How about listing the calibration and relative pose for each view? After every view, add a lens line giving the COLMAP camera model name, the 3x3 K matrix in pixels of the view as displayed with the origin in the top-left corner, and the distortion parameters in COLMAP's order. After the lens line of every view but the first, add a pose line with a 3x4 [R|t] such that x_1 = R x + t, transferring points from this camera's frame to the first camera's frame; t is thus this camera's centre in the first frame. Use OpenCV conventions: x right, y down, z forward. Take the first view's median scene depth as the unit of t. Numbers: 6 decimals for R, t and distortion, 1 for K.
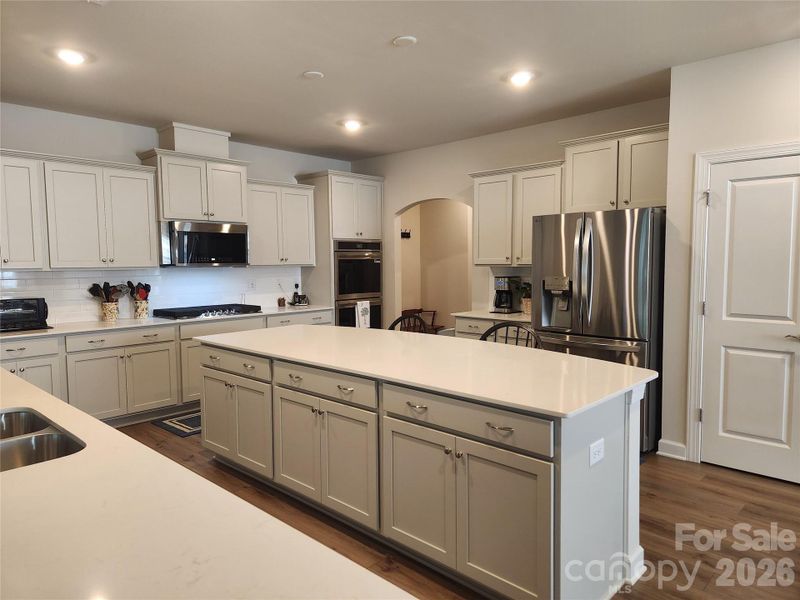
lens RADIAL K [[542.0, 0, 398.9], [0, 542.0, 298.1], [0, 0, 1]] dist [0.076047, -0.065557]
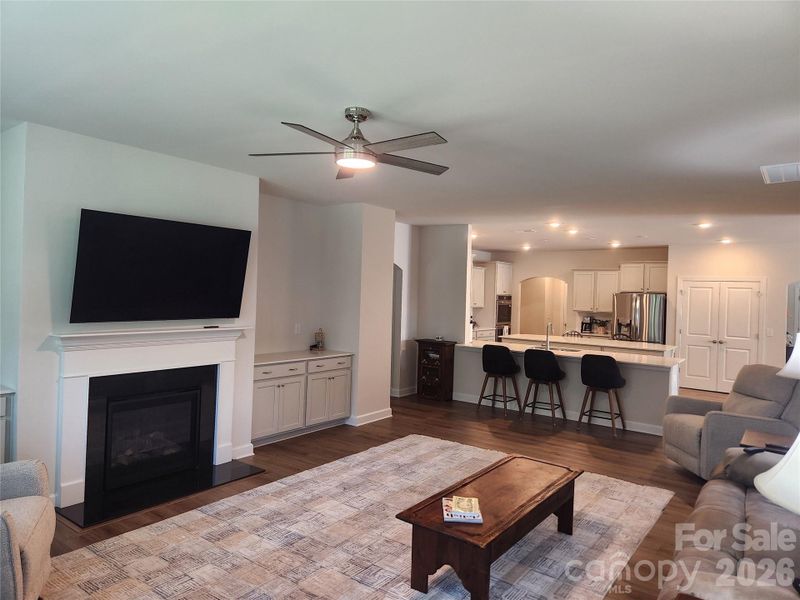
lens RADIAL K [[542.0, 0, 398.9], [0, 542.0, 298.1], [0, 0, 1]] dist [0.076047, -0.065557]
pose [[0.991092, 0.035448, 0.128376, -0.956254], [-0.028019, 0.997852, -0.059221, 0.044052], [-0.130199, 0.055096, 0.989956, -1.236633]]
